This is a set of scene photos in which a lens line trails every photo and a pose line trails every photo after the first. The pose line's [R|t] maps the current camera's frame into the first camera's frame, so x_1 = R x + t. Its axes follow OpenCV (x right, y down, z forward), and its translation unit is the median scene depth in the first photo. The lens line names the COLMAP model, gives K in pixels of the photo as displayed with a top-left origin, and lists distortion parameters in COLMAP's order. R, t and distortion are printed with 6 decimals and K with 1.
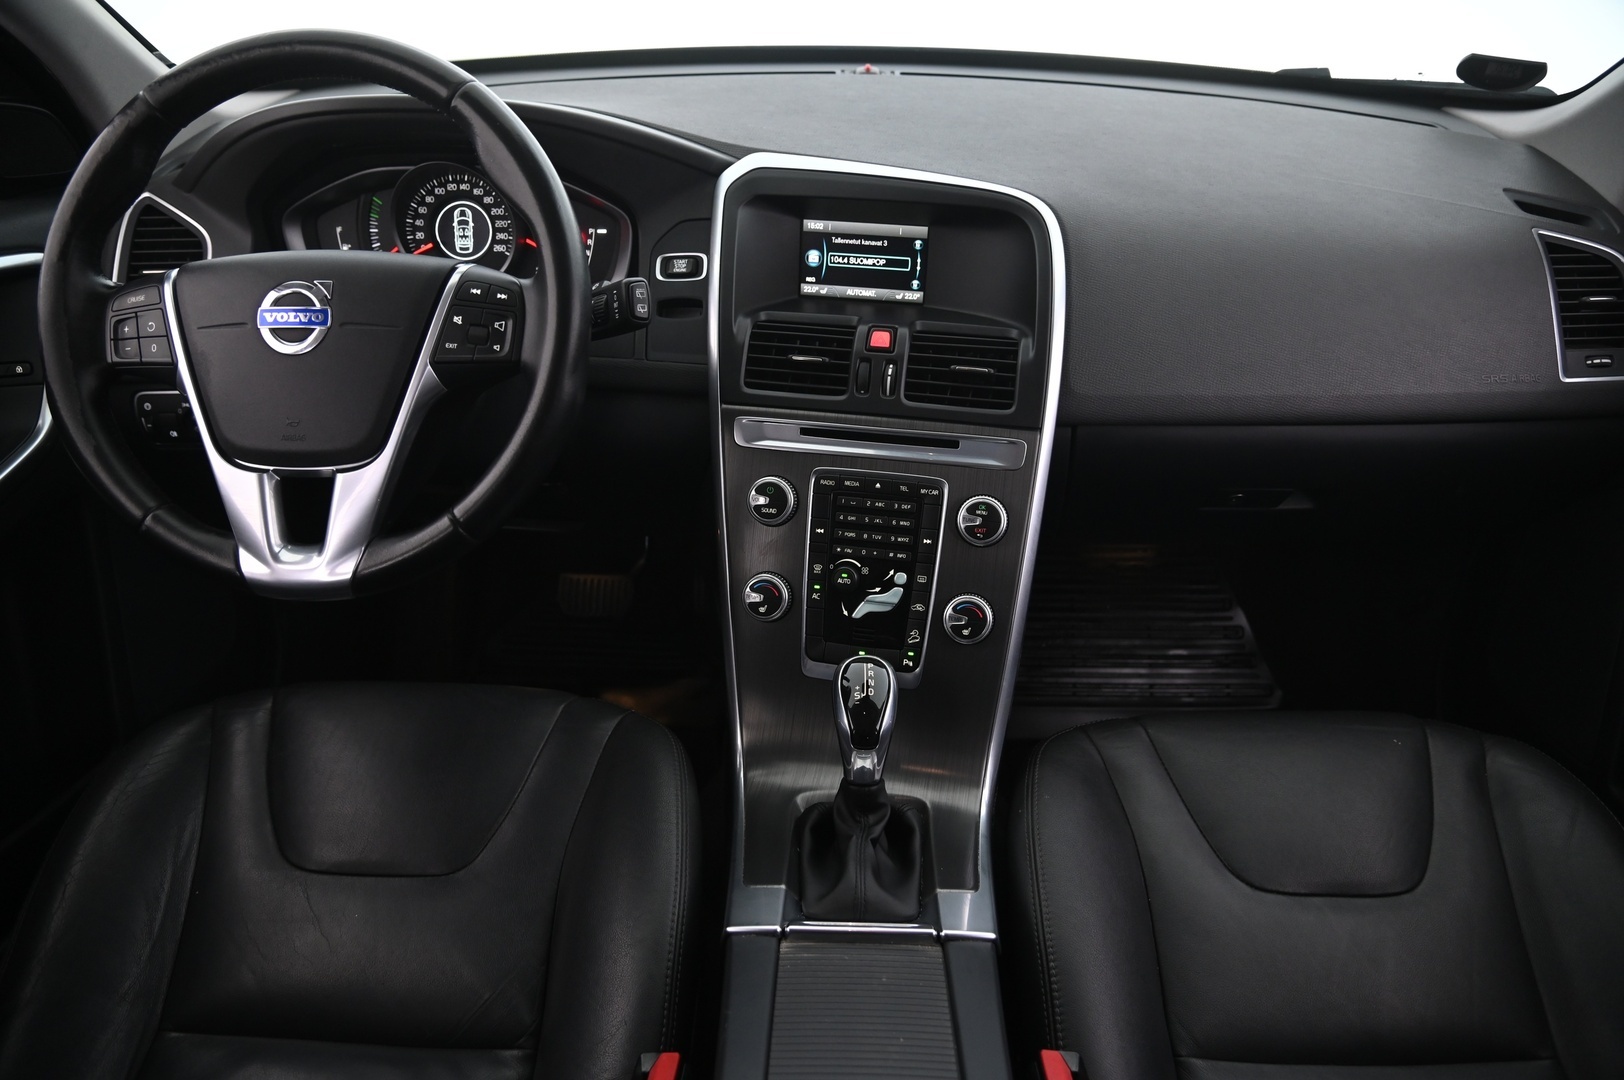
lens RADIAL K [[1101.6, 0, 818.2], [0, 1101.6, 548.0], [0, 0, 1]] dist [-0.098911, 0.032846]
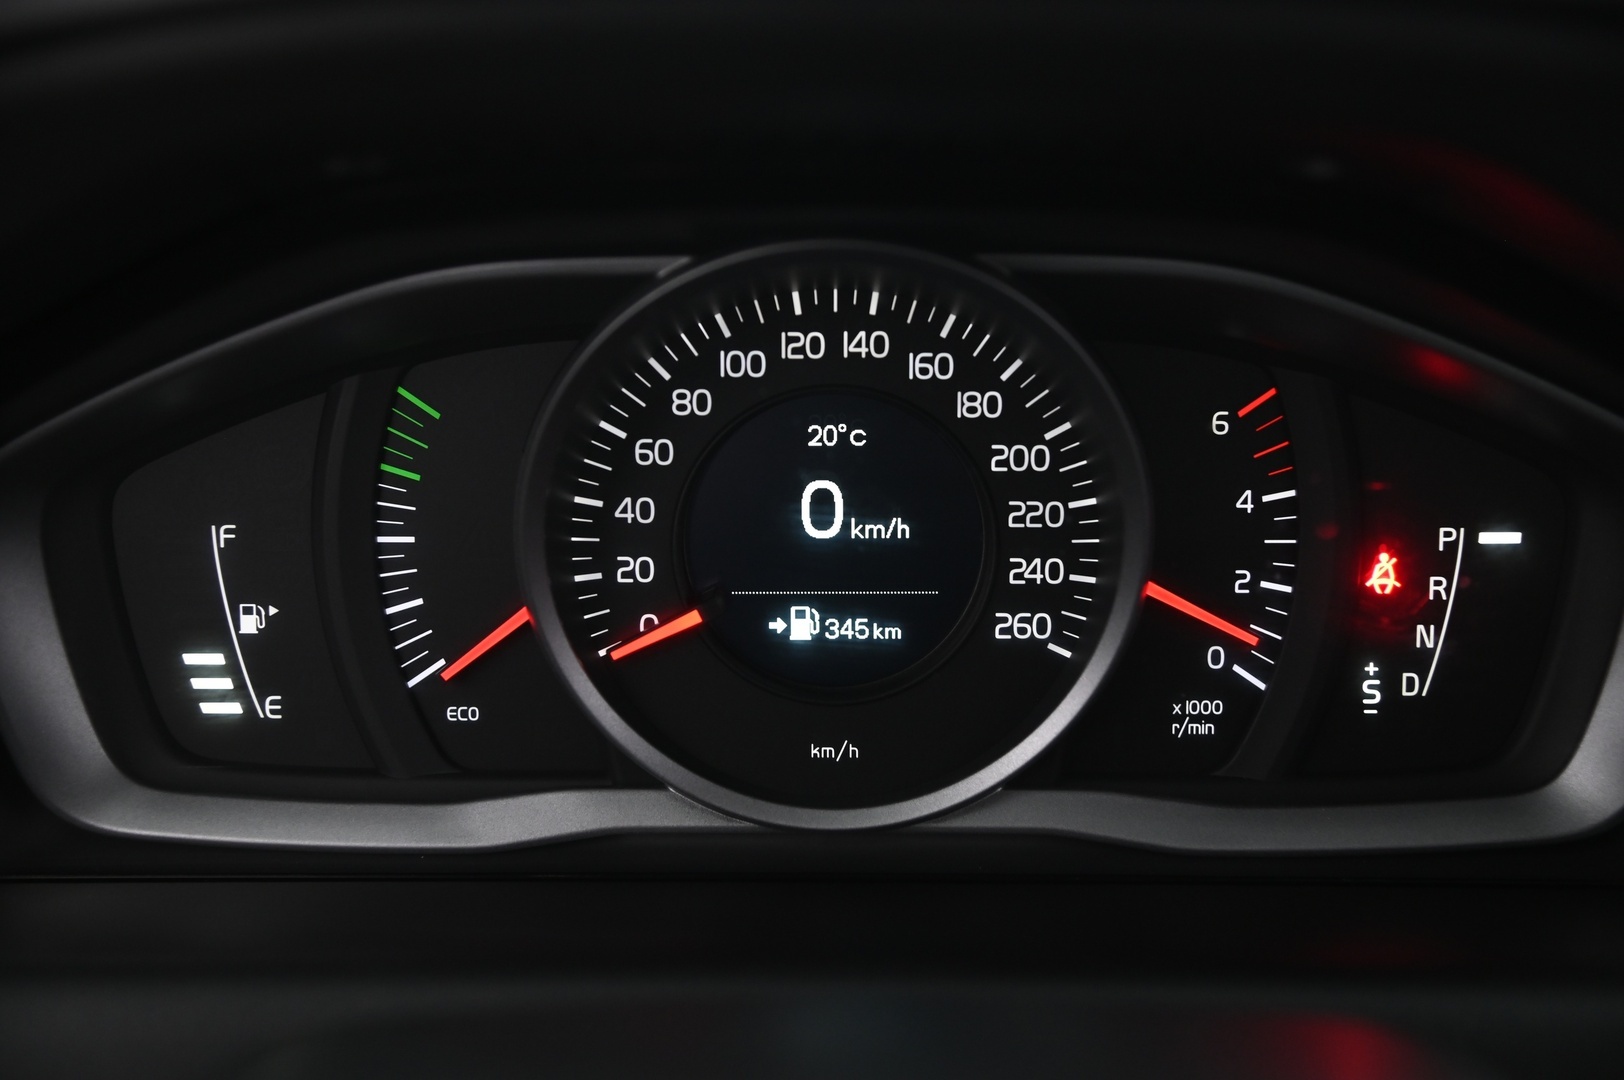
lens RADIAL K [[2153.3, 0, 813.0], [0, 2153.3, 544.1], [0, 0, 1]] dist [0.107682, 0.000000]
pose [[0.999566, -0.023855, 0.017289, -0.387837], [0.026187, 0.988274, -0.150432, -0.261847], [-0.013498, 0.150819, 0.988469, 0.664350]]
